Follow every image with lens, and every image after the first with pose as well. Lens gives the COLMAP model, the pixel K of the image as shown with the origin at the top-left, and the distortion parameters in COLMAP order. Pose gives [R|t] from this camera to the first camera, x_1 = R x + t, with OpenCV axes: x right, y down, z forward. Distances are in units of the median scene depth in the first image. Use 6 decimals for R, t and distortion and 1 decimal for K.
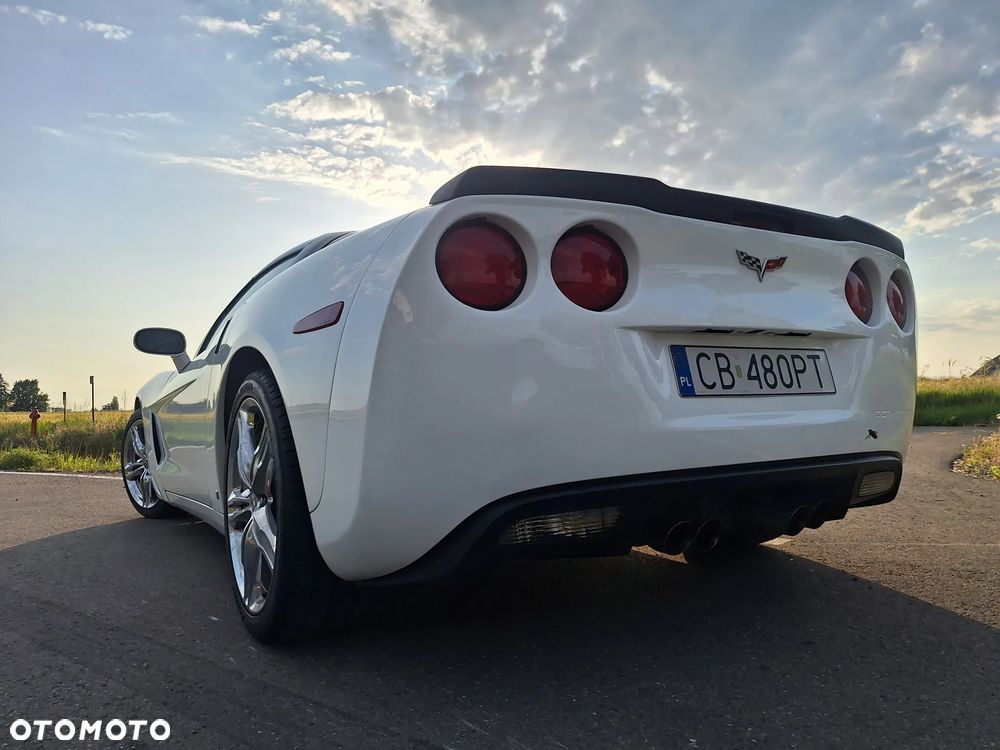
lens RADIAL K [[698.2, 0, 503.0], [0, 698.2, 374.4], [0, 0, 1]] dist [0.041546, -0.044670]
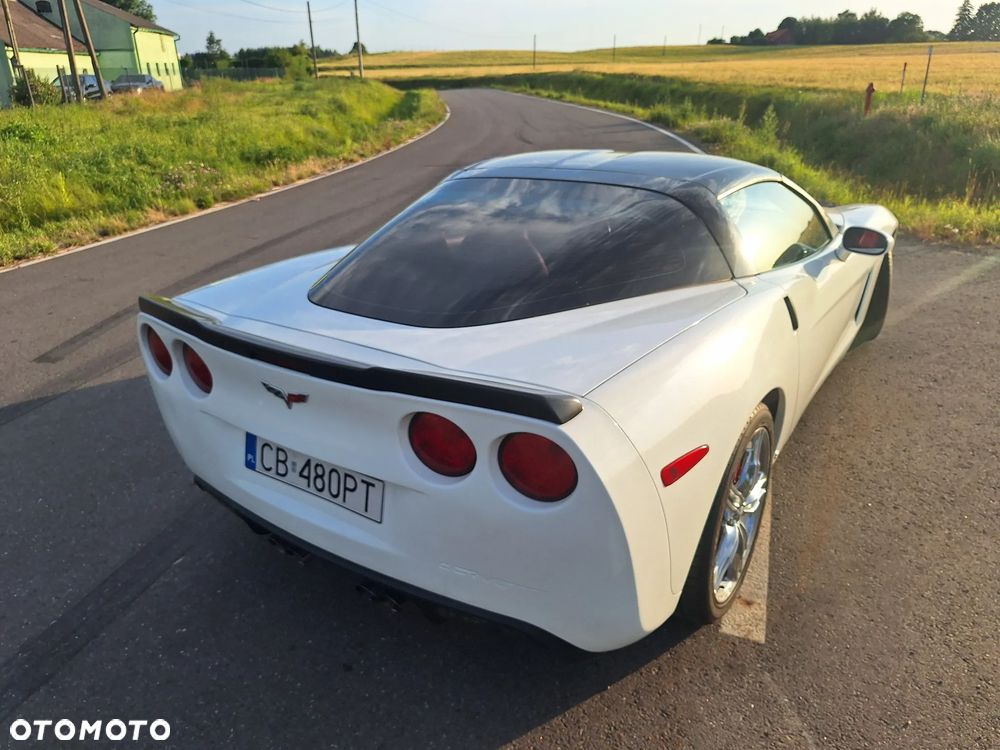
lens RADIAL K [[698.2, 0, 495.2], [0, 698.2, 379.3], [0, 0, 1]] dist [0.041546, -0.044670]
pose [[0.400908, 0.383904, -0.831799, 0.225965], [0.065696, 0.893576, 0.444080, -0.103986], [0.913760, -0.232681, 0.333021, 0.149549]]
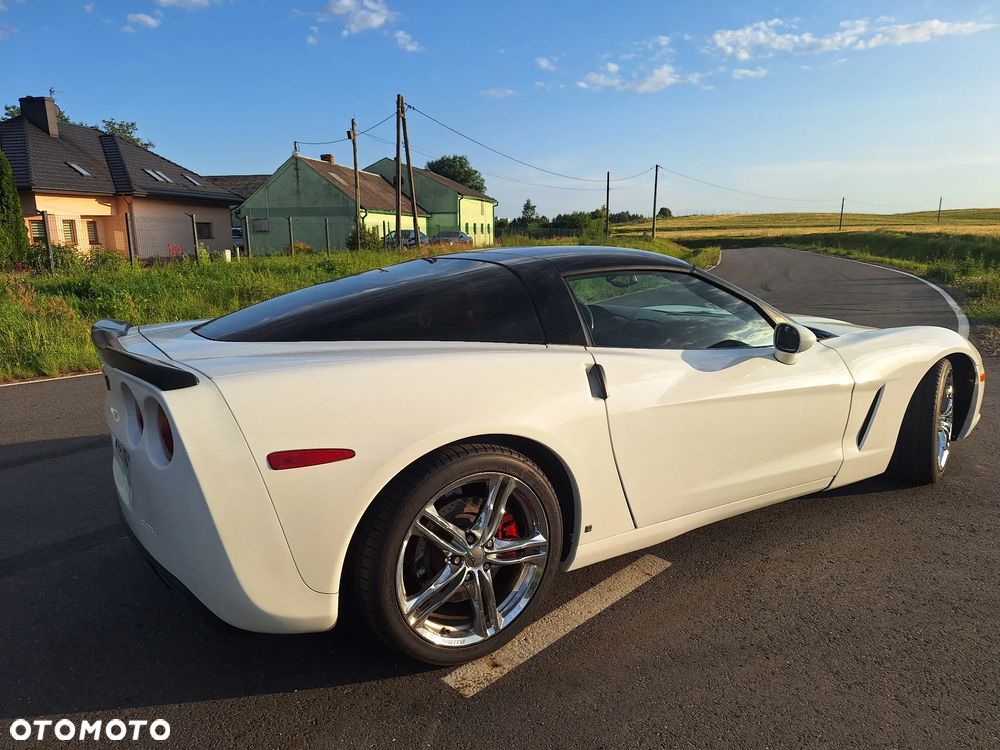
lens RADIAL K [[698.2, 0, 499.3], [0, 698.2, 379.7], [0, 0, 1]] dist [0.041546, -0.044670]
pose [[0.011350, 0.223730, -0.974585, 0.289904], [0.071866, 0.971945, 0.223961, -0.068342], [0.997350, -0.072582, -0.005047, 0.291151]]
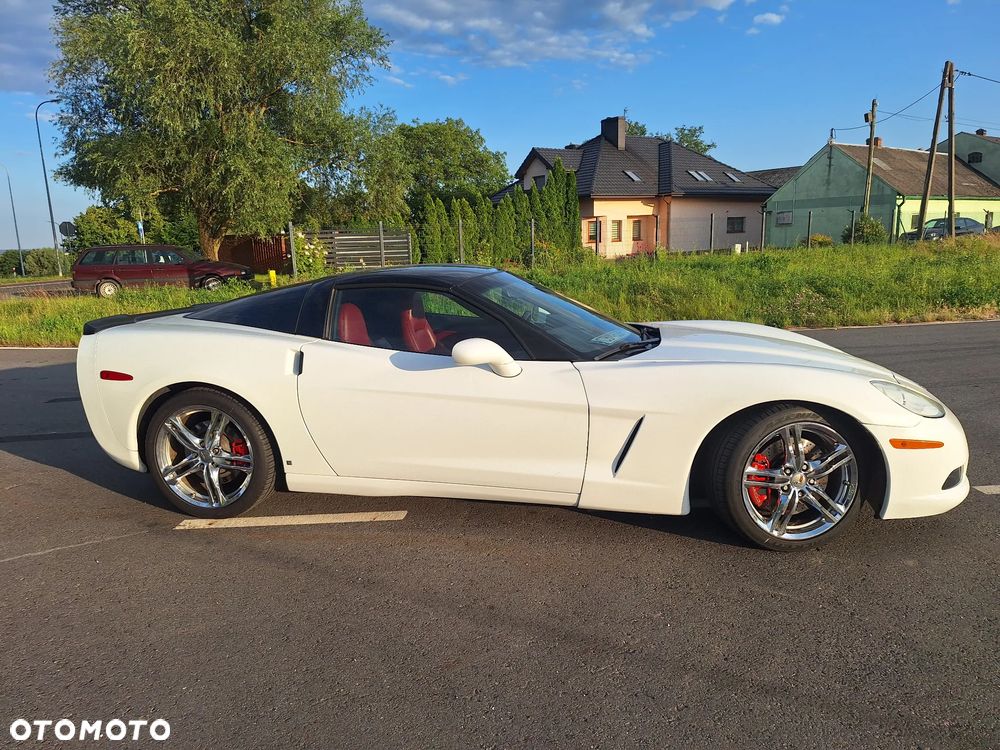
lens RADIAL K [[698.2, 0, 497.1], [0, 698.2, 377.2], [0, 0, 1]] dist [0.041546, -0.044670]
pose [[-0.691120, 0.182191, -0.699399, 0.234207], [0.088918, 0.981788, 0.167887, -0.054820], [0.717249, 0.053841, -0.694734, 0.632218]]
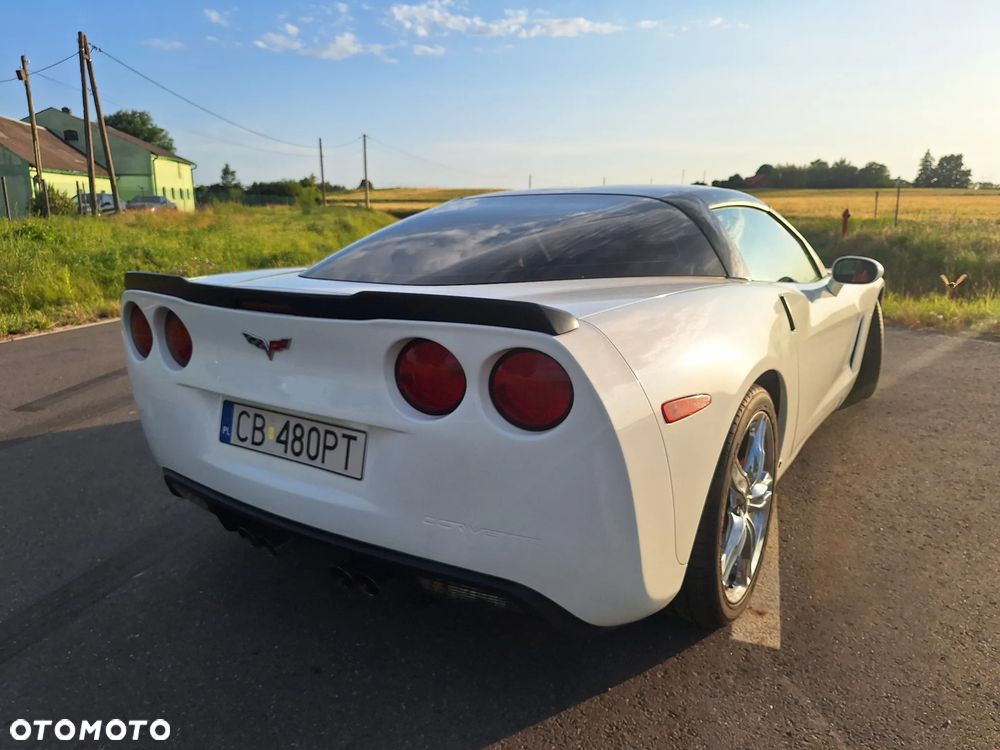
lens RADIAL K [[698.2, 0, 499.3], [0, 698.2, 376.8], [0, 0, 1]] dist [0.041546, -0.044670]
pose [[0.408597, 0.238974, -0.880874, 0.232565], [0.046729, 0.958372, 0.281673, -0.062641], [0.911518, -0.156253, 0.380421, 0.144608]]
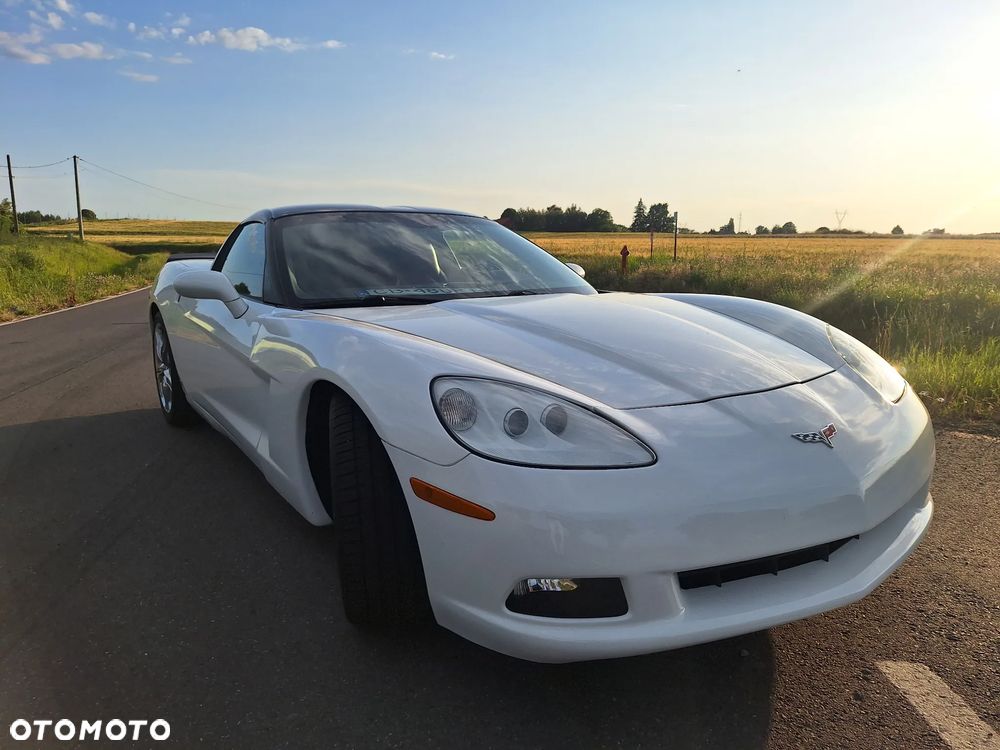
lens RADIAL K [[698.2, 0, 496.8], [0, 698.2, 379.7], [0, 0, 1]] dist [0.041546, -0.044670]
pose [[0.683640, 0.168204, -0.710171, -0.071208], [0.017792, 0.968948, 0.246623, -0.031714], [0.729602, -0.181237, 0.659420, 0.314692]]
